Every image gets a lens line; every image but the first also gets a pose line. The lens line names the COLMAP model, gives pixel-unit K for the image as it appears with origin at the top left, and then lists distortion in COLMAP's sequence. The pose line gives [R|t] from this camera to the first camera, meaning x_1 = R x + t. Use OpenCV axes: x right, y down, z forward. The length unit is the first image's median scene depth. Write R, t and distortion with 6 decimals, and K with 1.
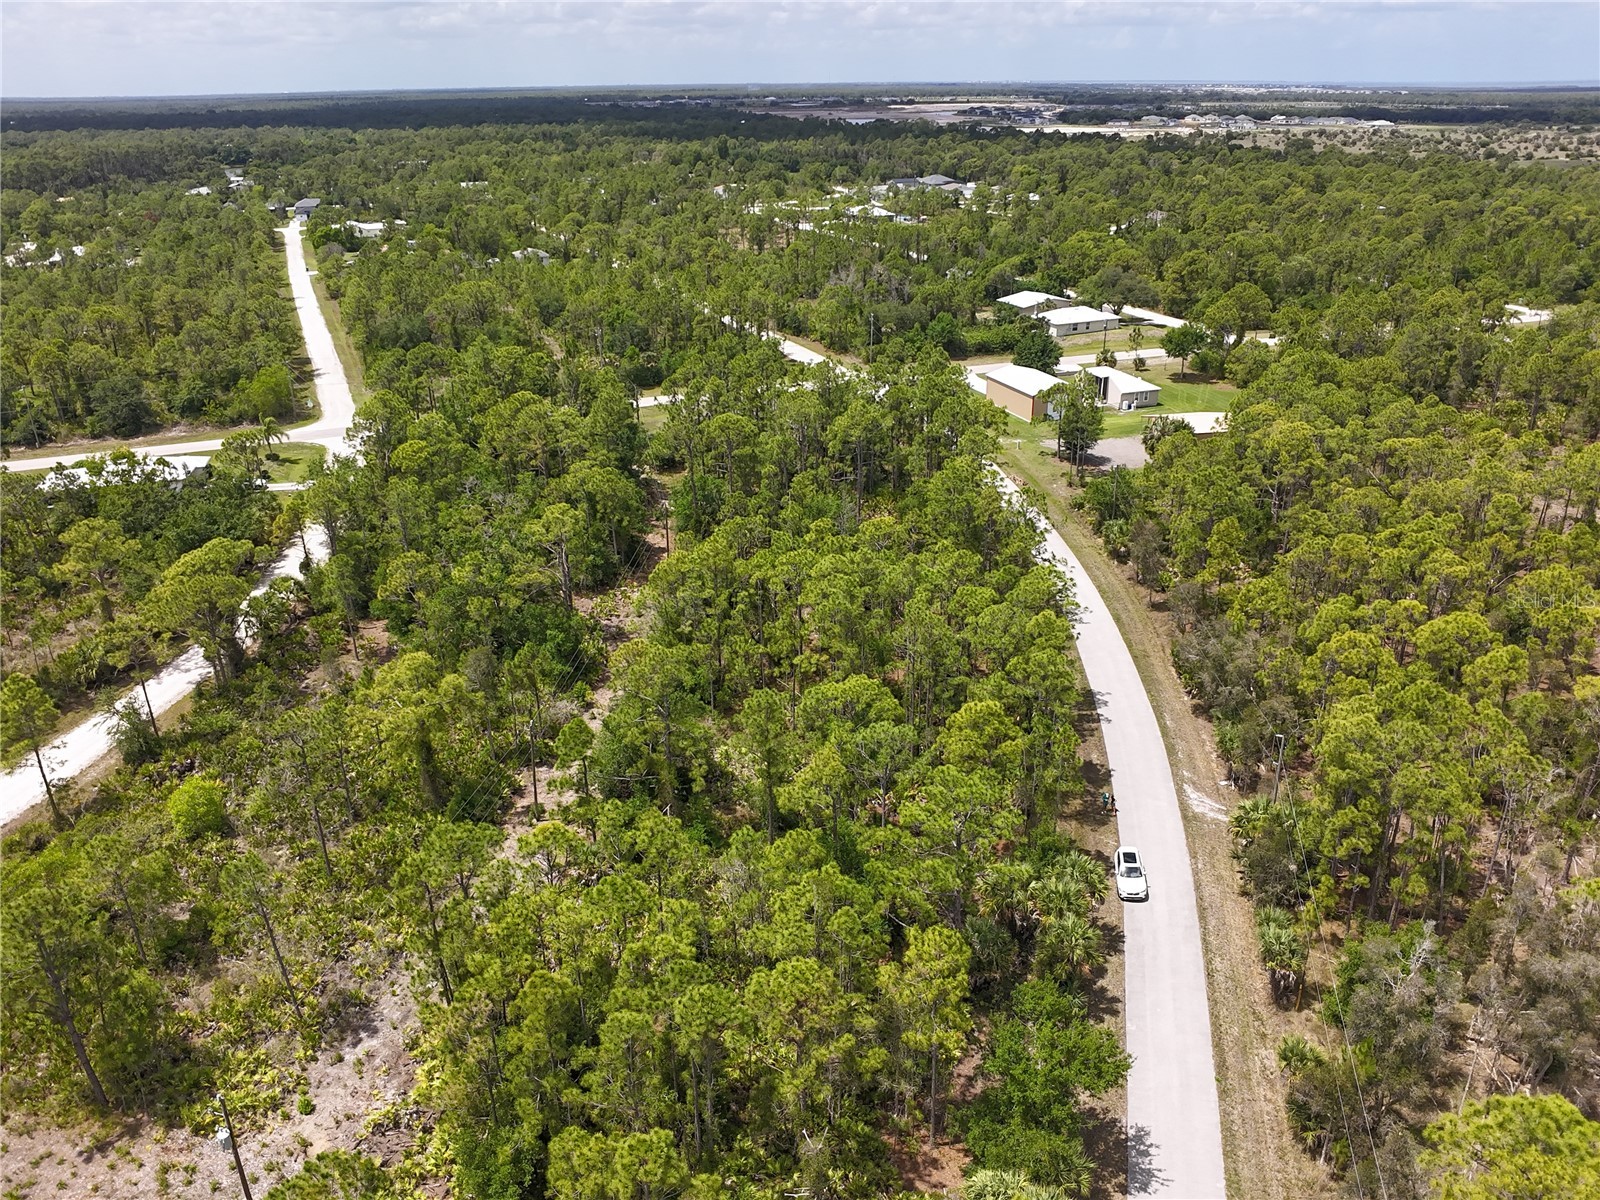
lens RADIAL K [[1174.0, 0, 812.7], [0, 1174.0, 600.8], [0, 0, 1]] dist [-0.041125, 0.014083]
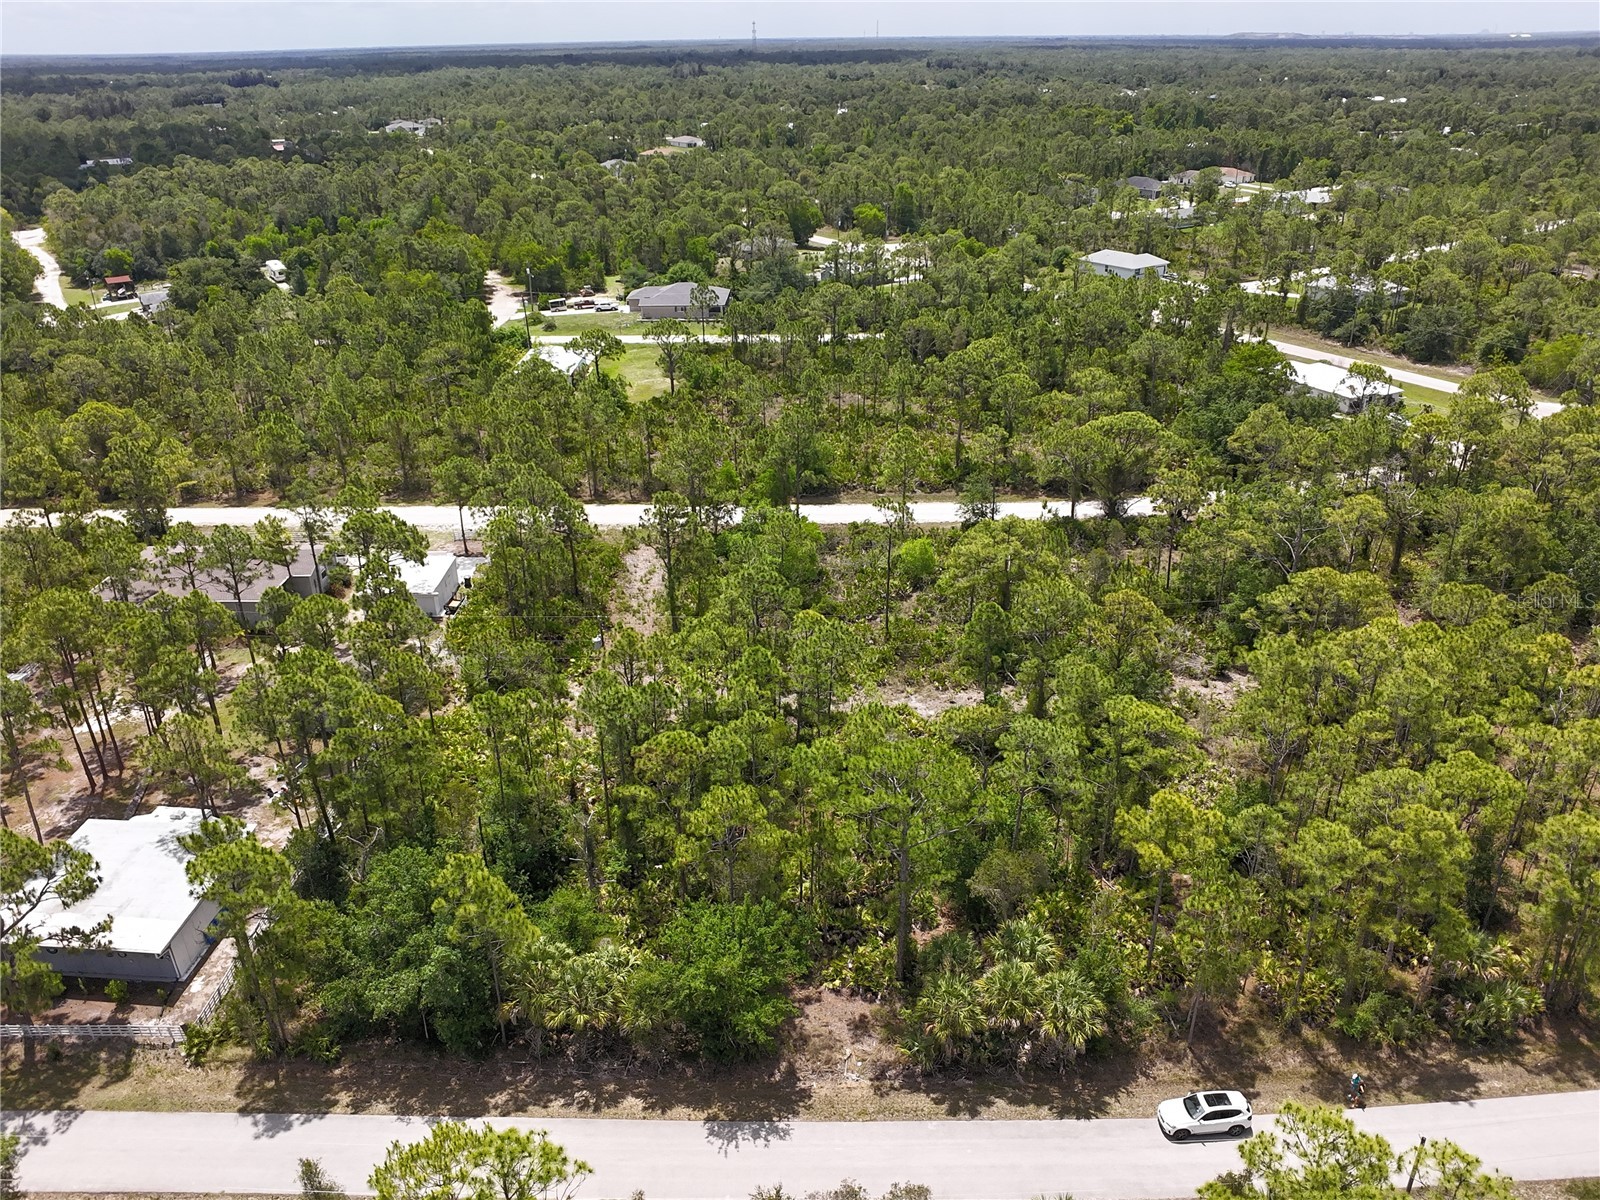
lens RADIAL K [[1174.0, 0, 798.7], [0, 1174.0, 606.1], [0, 0, 1]] dist [-0.041125, 0.014083]
pose [[0.218700, 0.436320, -0.872809, 0.775380], [-0.388469, 0.859456, 0.332306, -0.205034], [0.895132, 0.266384, 0.357460, 0.449390]]
